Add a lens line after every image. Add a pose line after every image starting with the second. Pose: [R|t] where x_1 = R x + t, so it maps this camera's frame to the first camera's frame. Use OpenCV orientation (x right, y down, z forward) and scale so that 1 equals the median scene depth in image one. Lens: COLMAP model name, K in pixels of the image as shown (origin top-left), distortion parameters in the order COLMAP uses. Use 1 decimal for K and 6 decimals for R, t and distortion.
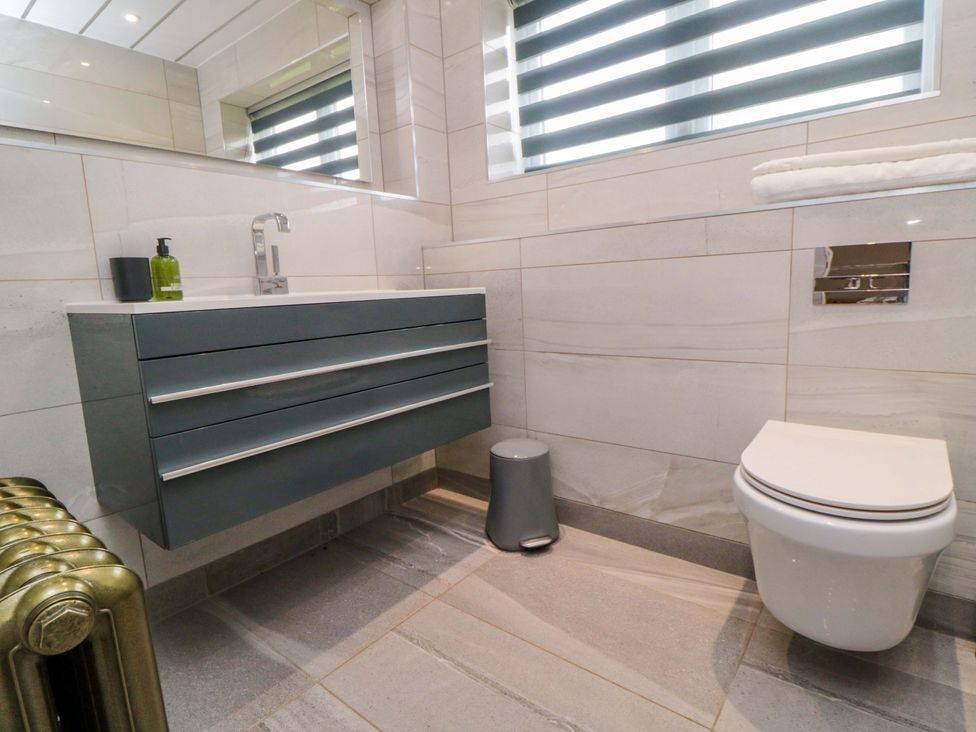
lens RADIAL K [[505.5, 0, 491.3], [0, 505.5, 365.5], [0, 0, 1]] dist [-0.009320, -0.005768]
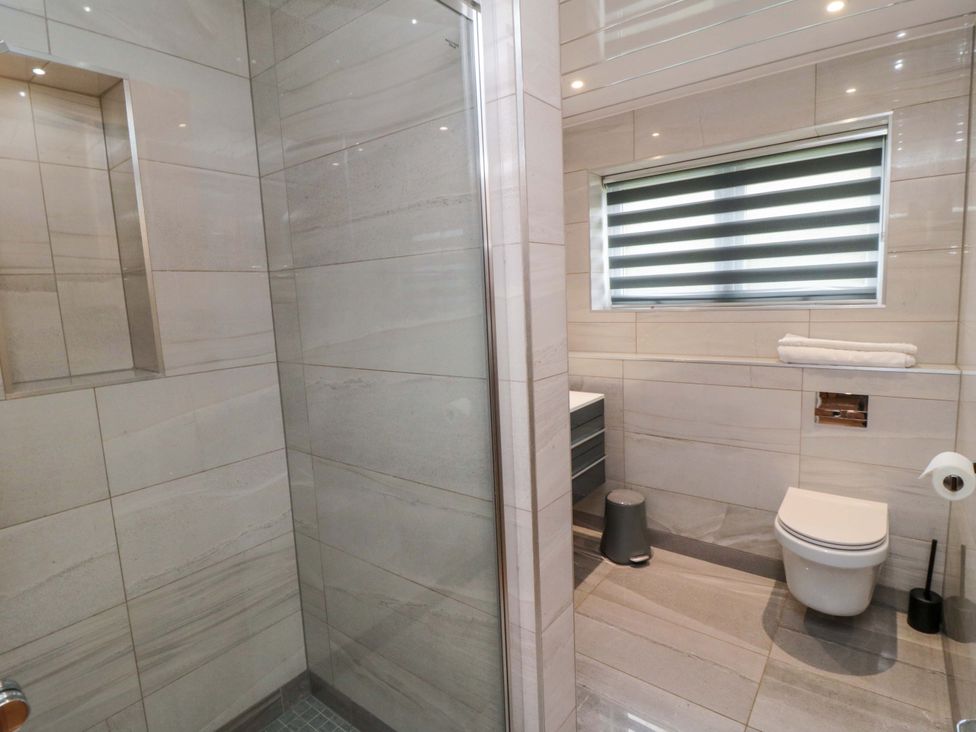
lens RADIAL K [[505.5, 0, 487.0], [0, 505.5, 362.4], [0, 0, 1]] dist [-0.009320, -0.005768]
pose [[0.999955, -0.000973, 0.009486, -0.465435], [0.001195, 0.999725, -0.023430, -0.259272], [-0.009460, 0.023440, 0.999680, -0.669704]]
